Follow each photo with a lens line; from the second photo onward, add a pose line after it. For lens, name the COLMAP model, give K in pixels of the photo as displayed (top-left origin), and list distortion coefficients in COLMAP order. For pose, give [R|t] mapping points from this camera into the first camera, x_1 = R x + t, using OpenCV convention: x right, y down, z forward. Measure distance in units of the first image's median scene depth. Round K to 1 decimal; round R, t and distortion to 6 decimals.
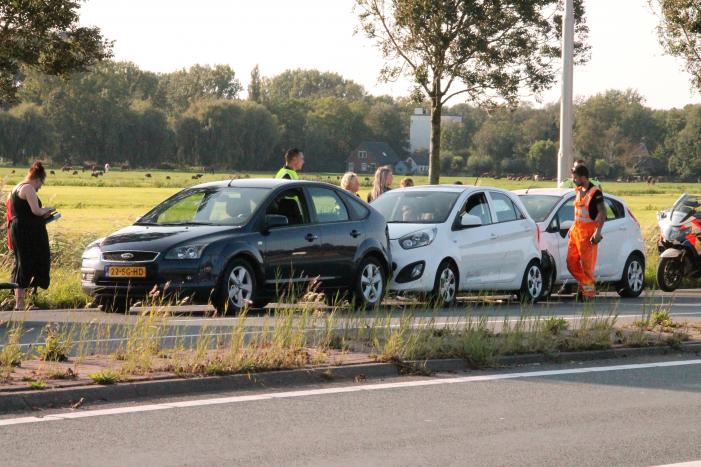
lens RADIAL K [[3490.2, 0, 350.5], [0, 3490.2, 233.5], [0, 0, 1]] dist [1.624147, 8.654839]
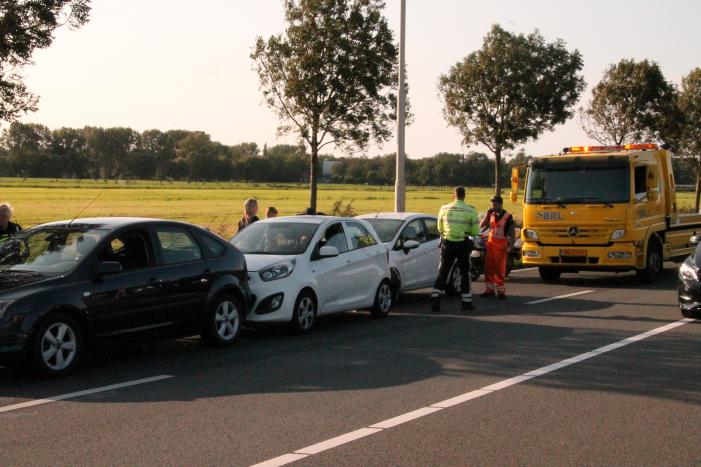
lens RADIAL K [[1241.9, 0, 350.5], [0, 1241.9, 233.5], [0, 0, 1]] dist [0.195917, 0.167629]
pose [[0.999287, -0.004169, 0.037537, 0.024972], [0.003257, 0.999699, 0.024320, -0.017107], [-0.037627, -0.024180, 0.998999, 0.571943]]
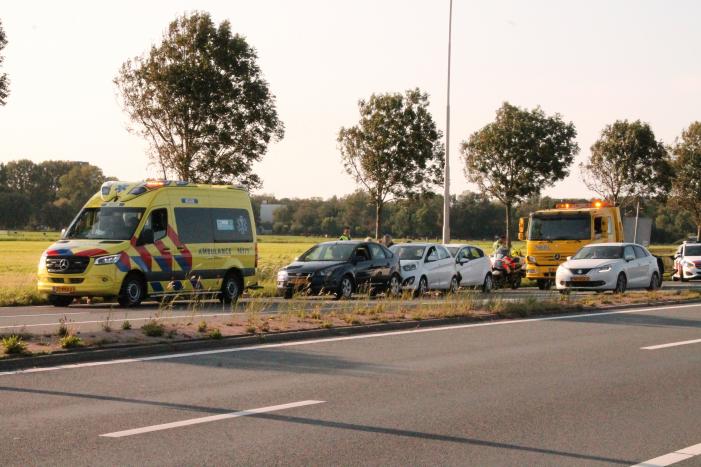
lens RADIAL K [[1827.9, 0, 350.5], [0, 1827.9, 233.5], [0, 0, 1]] dist [0.688853, 0.157626]
pose [[0.997249, -0.003603, 0.074039, -0.098909], [0.004876, 0.999843, -0.017022, 0.000098], [-0.073966, 0.017337, 0.997110, -0.169965]]
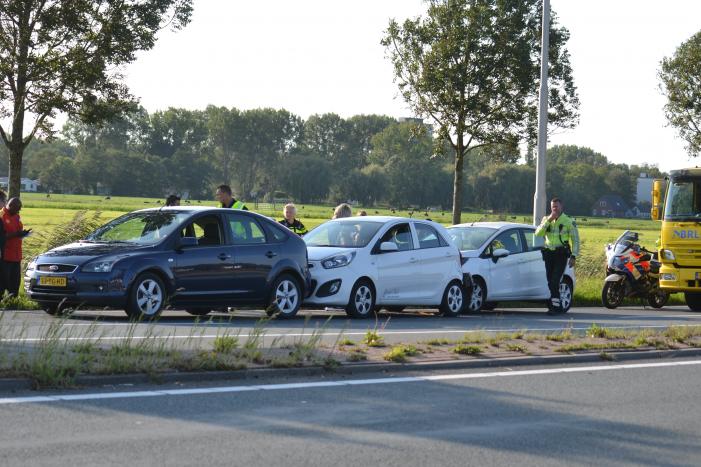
lens RADIAL K [[2389.6, 0, 350.5], [0, 2389.6, 233.5], [0, 0, 1]] dist [-0.138547, -1.917525]
pose [[0.993651, 0.024374, -0.109834, 0.102834], [-0.025402, 0.999645, -0.007975, -0.001116], [0.109601, 0.010714, 0.993918, 0.177711]]
